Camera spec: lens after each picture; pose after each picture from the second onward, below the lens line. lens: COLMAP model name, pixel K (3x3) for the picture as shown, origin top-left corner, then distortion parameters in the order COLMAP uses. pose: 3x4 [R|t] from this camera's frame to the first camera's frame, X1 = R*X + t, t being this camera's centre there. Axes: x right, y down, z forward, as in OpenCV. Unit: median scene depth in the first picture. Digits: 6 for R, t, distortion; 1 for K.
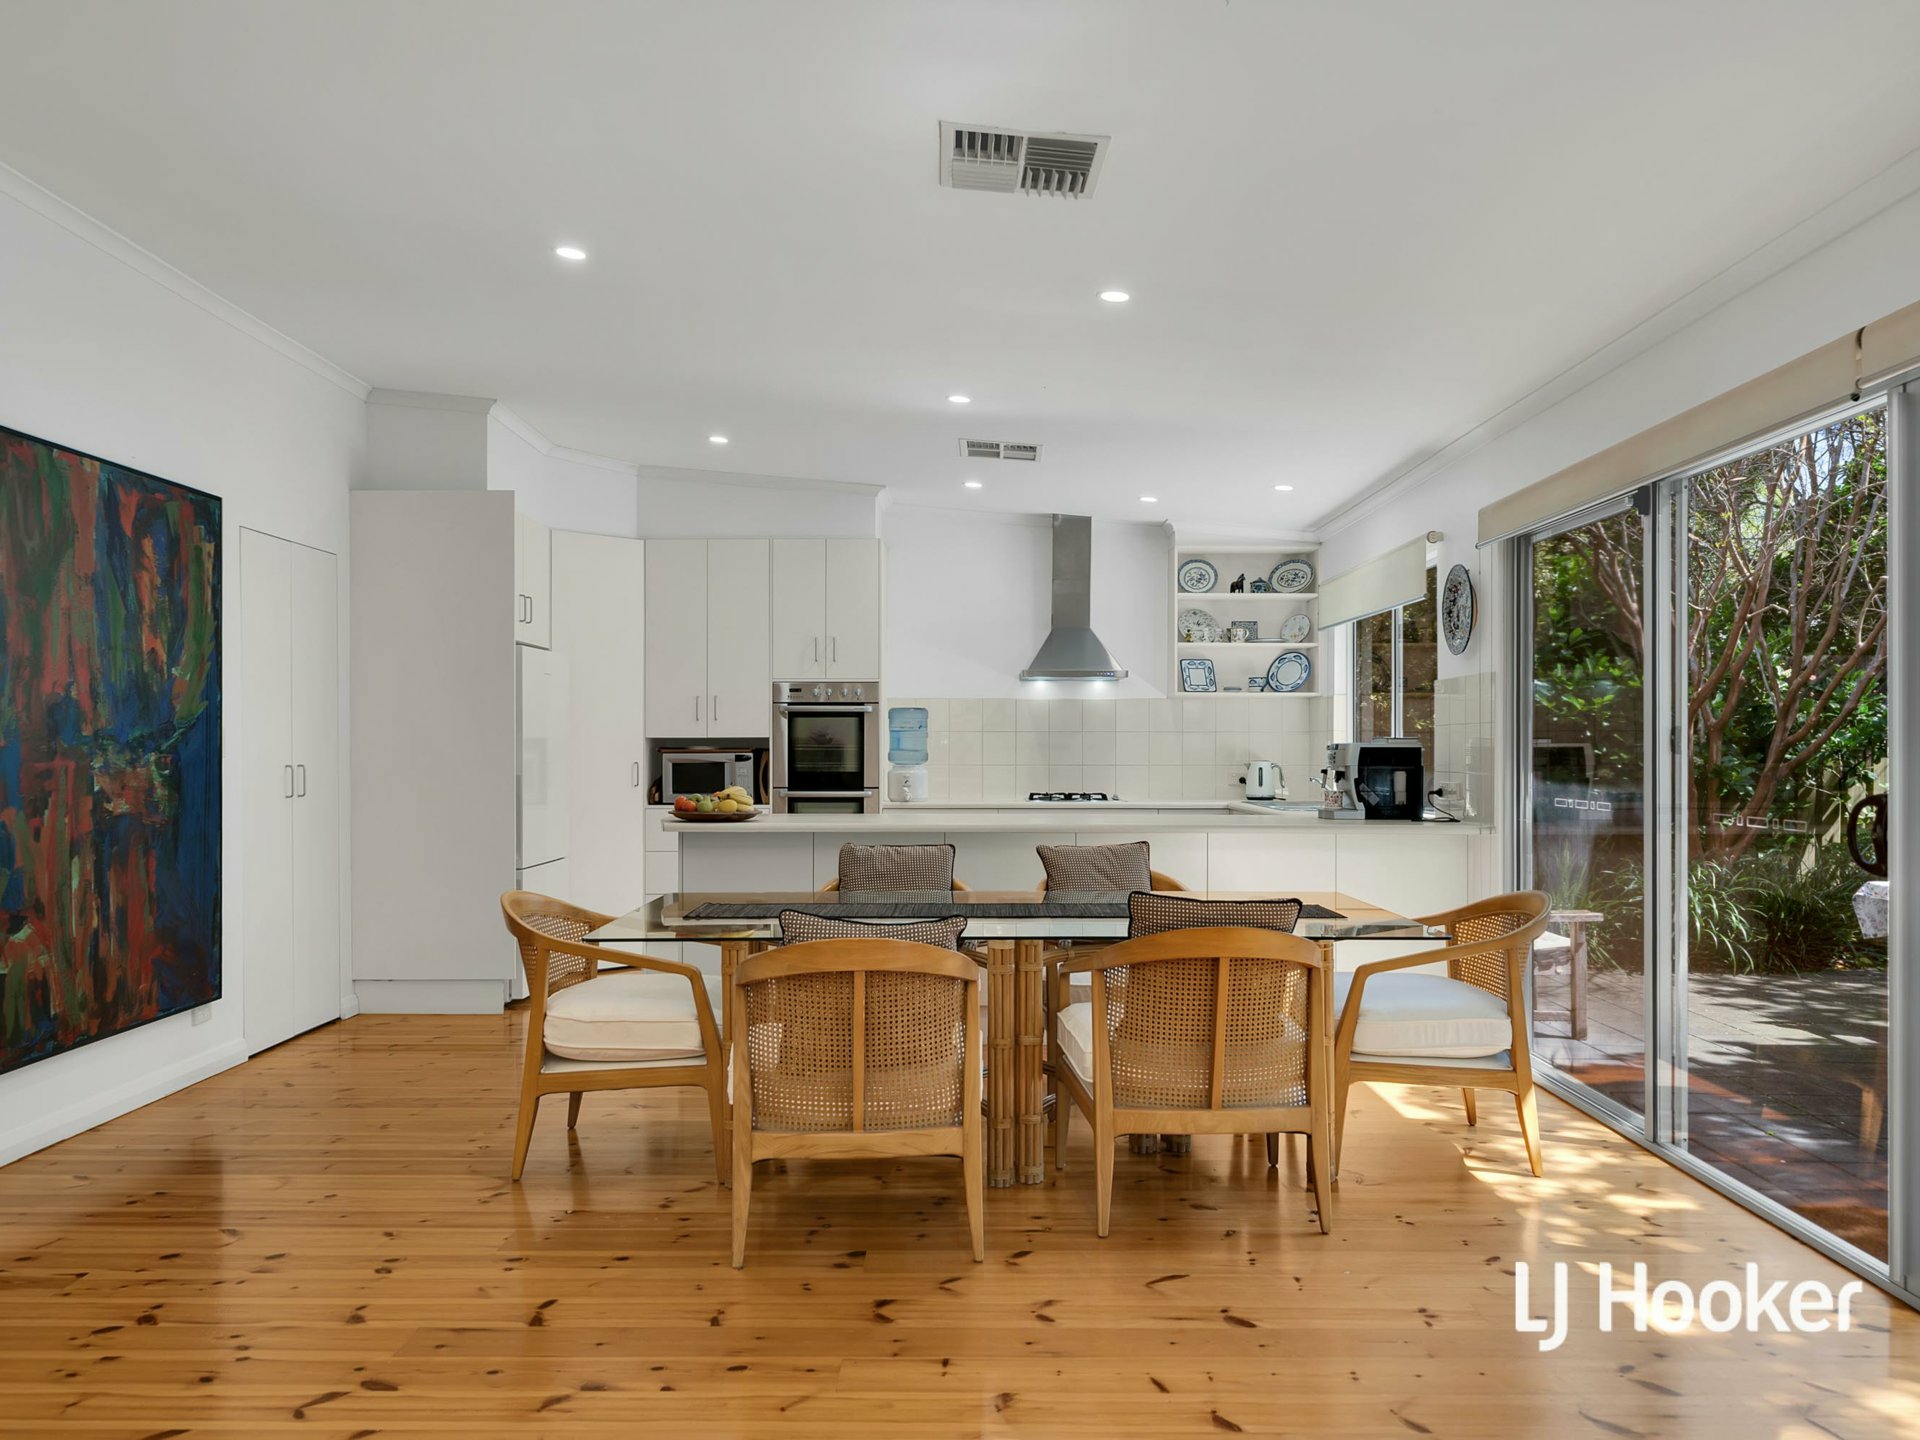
lens RADIAL K [[1443.9, 0, 964.2], [0, 1443.9, 722.1], [0, 0, 1]] dist [0.020246, -0.009561]
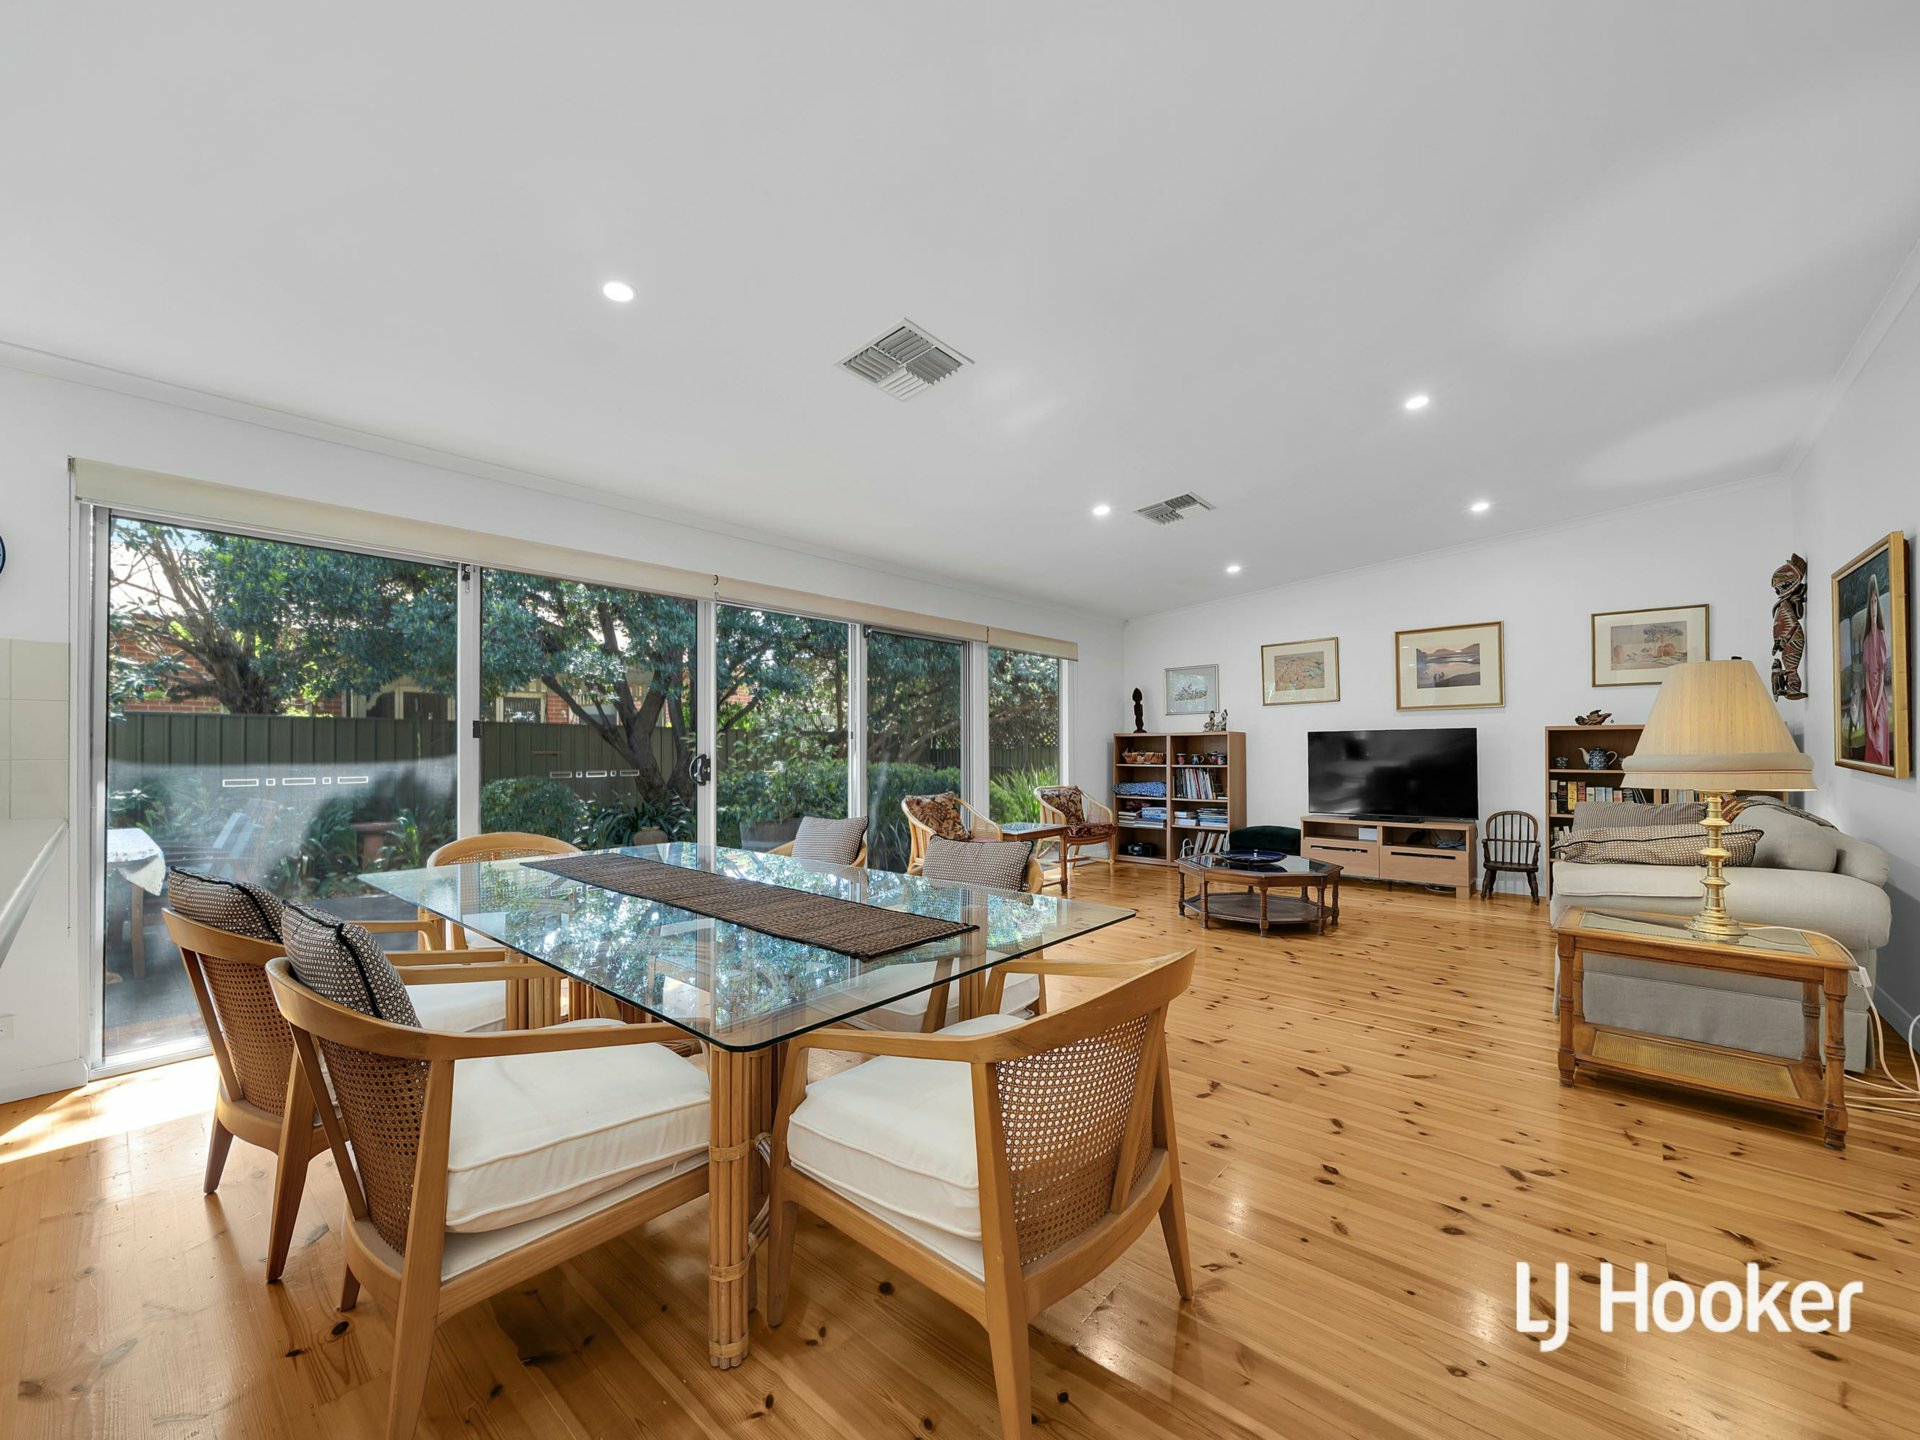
lens RADIAL K [[758.5, 0, 960.1], [0, 758.5, 740.6], [0, 0, 1]] dist [-0.005734, -0.000165]
pose [[-0.753725, 0.009575, 0.657121, -0.307789], [-0.007065, 0.999718, -0.022671, 0.028091], [-0.657152, -0.021730, -0.753444, 0.883141]]
